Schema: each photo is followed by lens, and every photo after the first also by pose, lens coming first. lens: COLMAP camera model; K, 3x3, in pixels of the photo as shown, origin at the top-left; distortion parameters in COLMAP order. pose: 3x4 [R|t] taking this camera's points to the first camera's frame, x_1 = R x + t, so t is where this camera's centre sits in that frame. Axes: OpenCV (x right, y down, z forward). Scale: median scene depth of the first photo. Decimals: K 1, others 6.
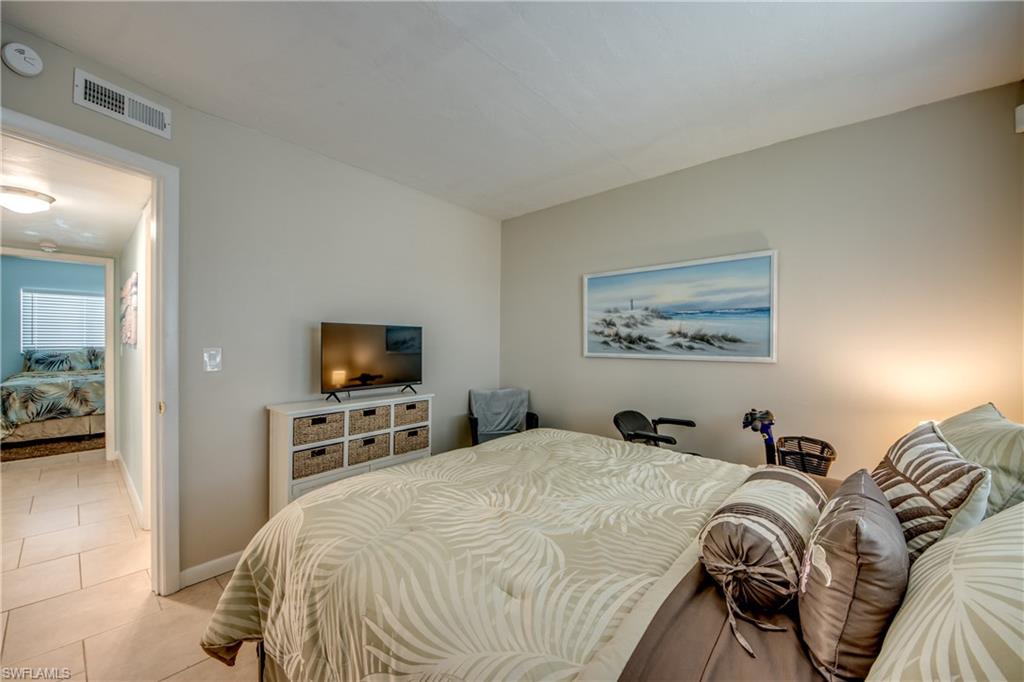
lens RADIAL K [[414.0, 0, 510.8], [0, 414.0, 337.0], [0, 0, 1]] dist [0.042101, -0.019654]
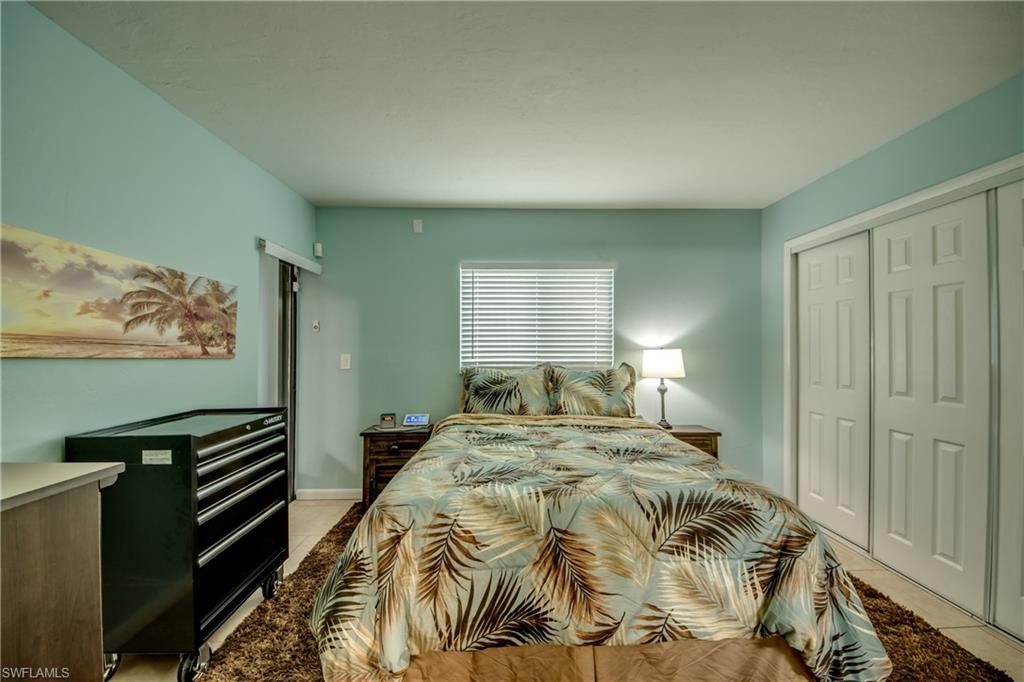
lens RADIAL K [[385.4, 0, 509.4], [0, 385.4, 343.6], [0, 0, 1]] dist [0.037595, -0.022921]
pose [[0.704573, -0.004804, -0.709615, -0.747345], [-0.001460, 0.999965, -0.008219, 0.001847], [0.709630, 0.006827, 0.704541, 0.687639]]
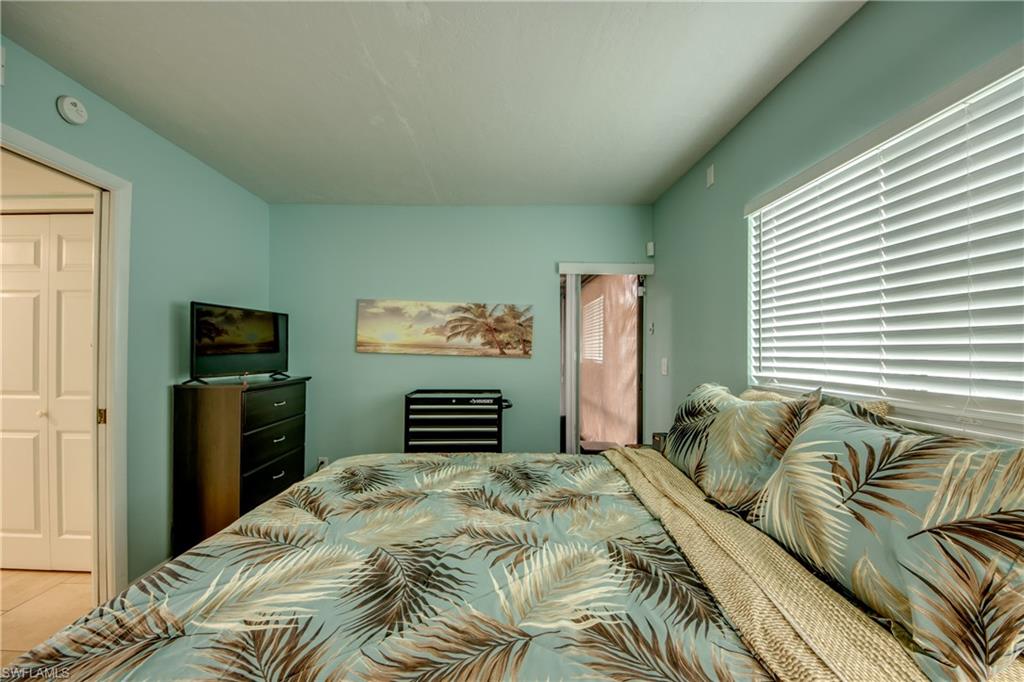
lens RADIAL K [[385.4, 0, 509.4], [0, 385.4, 343.6], [0, 0, 1]] dist [0.037595, -0.022921]
pose [[-0.698458, -0.013160, -0.715530, -0.816728], [-0.002911, 0.999875, -0.015548, 0.002640], [0.715645, -0.008777, -0.698409, 1.116358]]
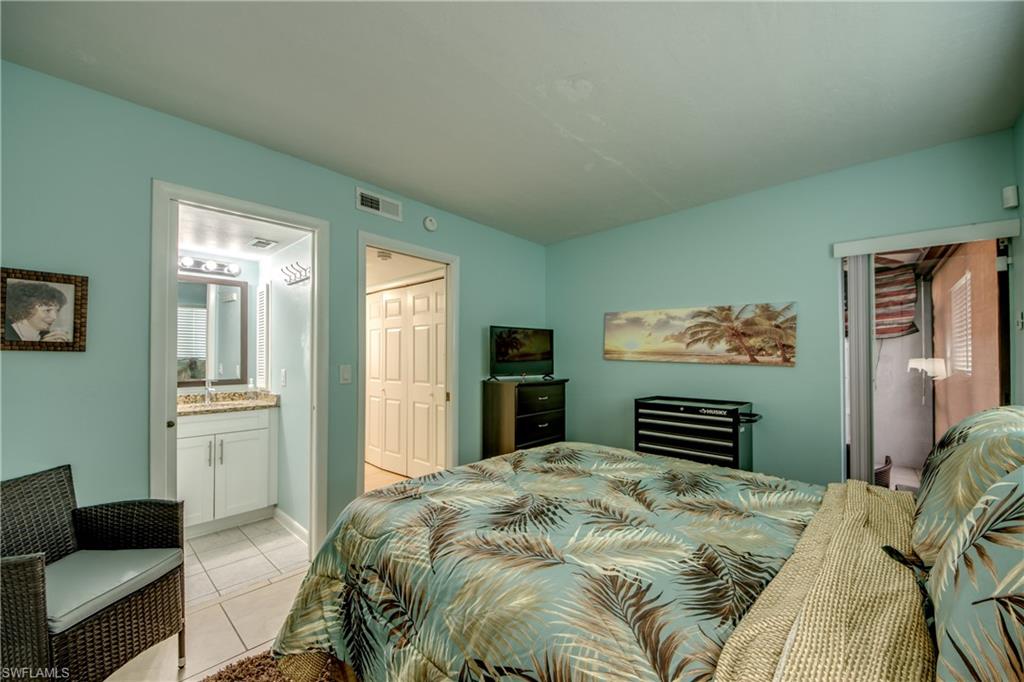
lens RADIAL K [[398.6, 0, 506.4], [0, 398.6, 345.1], [0, 0, 1]] dist [0.026407, -0.016130]
pose [[-0.999757, 0.000490, -0.022043, -0.882493], [0.001191, 0.999494, -0.031777, 0.004021], [0.022016, -0.031796, -0.999252, 1.213649]]
